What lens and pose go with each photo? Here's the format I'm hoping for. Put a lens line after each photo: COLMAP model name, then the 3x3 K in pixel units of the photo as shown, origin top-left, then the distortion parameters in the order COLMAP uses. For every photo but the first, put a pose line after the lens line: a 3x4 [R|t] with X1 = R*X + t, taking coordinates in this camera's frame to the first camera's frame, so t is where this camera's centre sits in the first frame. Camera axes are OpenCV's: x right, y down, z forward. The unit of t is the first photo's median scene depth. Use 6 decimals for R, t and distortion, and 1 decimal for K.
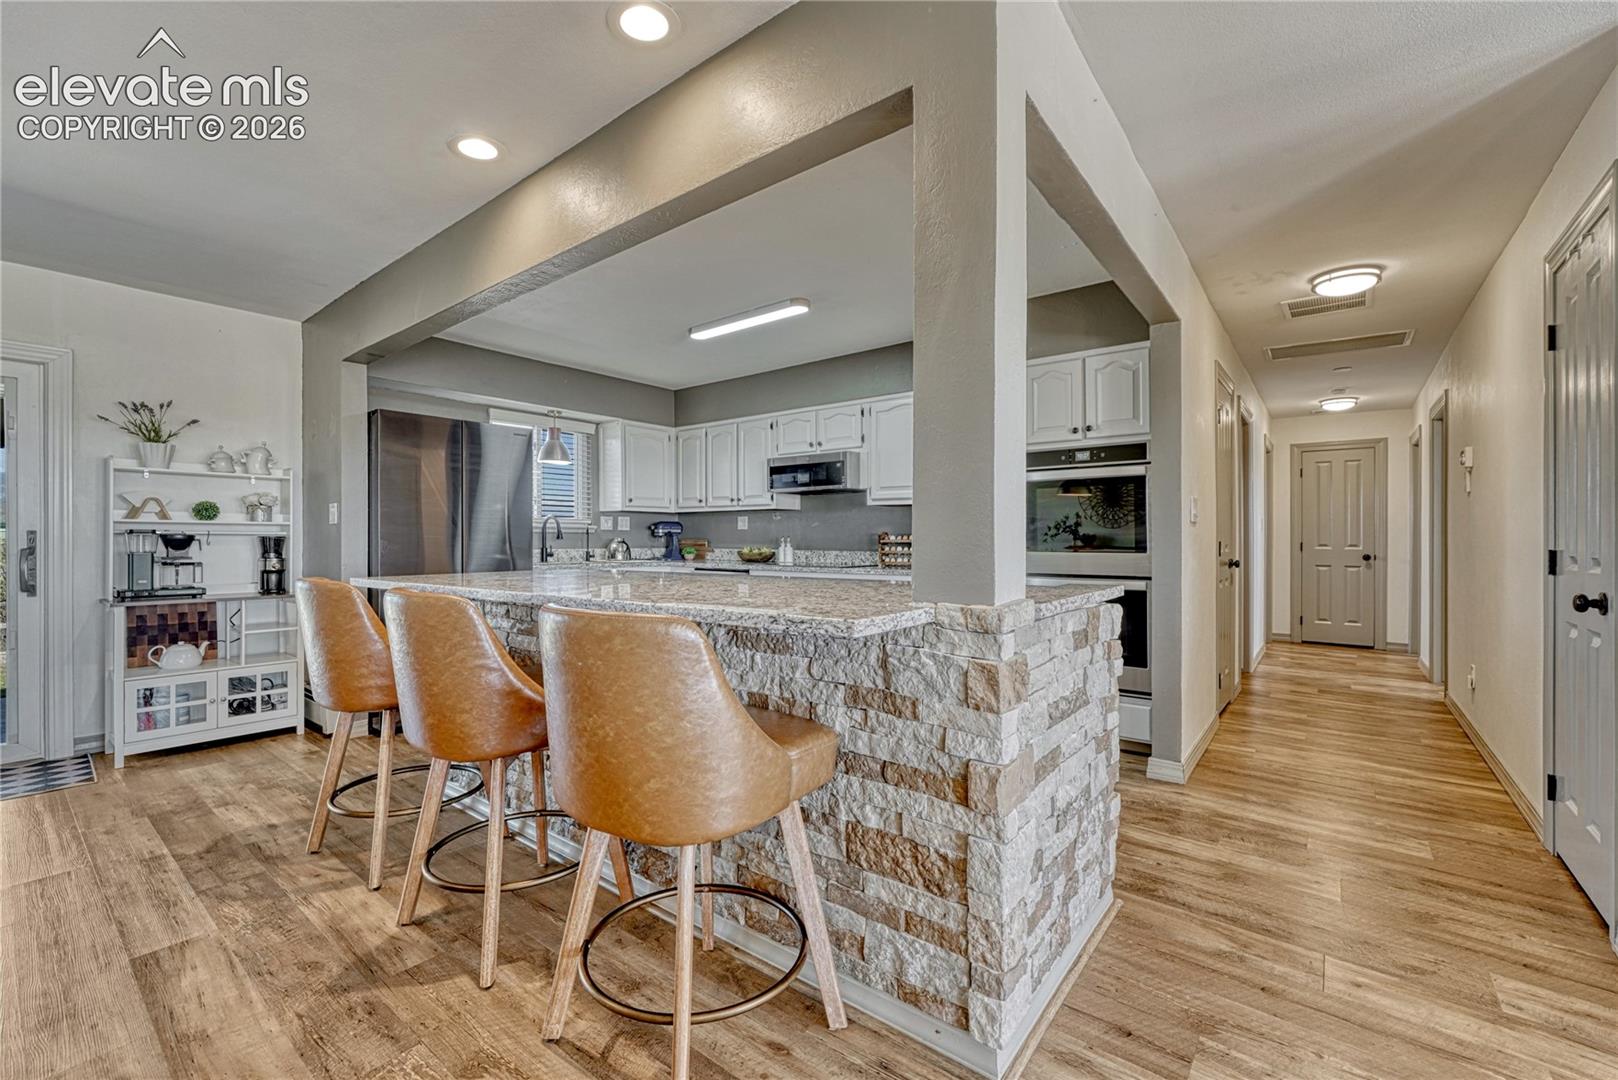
lens RADIAL K [[668.4, 0, 802.9], [0, 668.4, 543.1], [0, 0, 1]] dist [-0.014263, 0.000194]
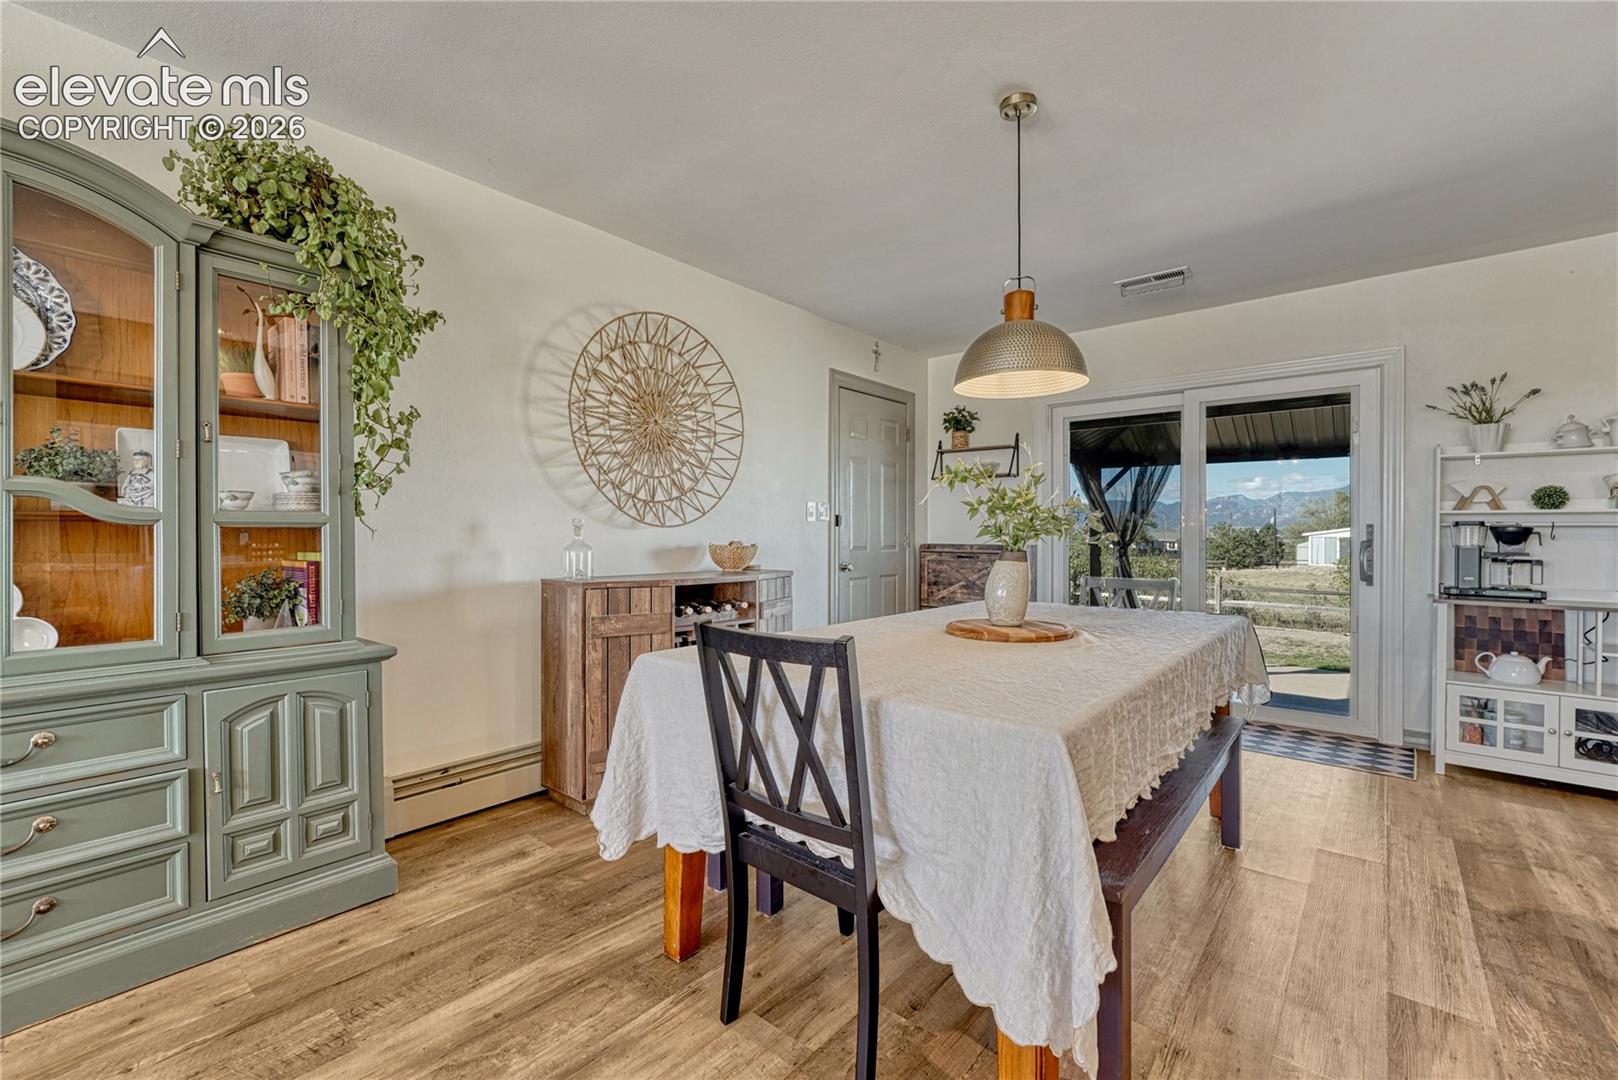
lens RADIAL K [[673.4, 0, 813.9], [0, 673.4, 537.1], [0, 0, 1]] dist [-0.003357, -0.000014]
pose [[-0.031826, 0.001047, -0.999493, -0.042491], [-0.014174, 0.999898, 0.001498, 0.011765], [0.999393, 0.014215, -0.031808, 0.113613]]
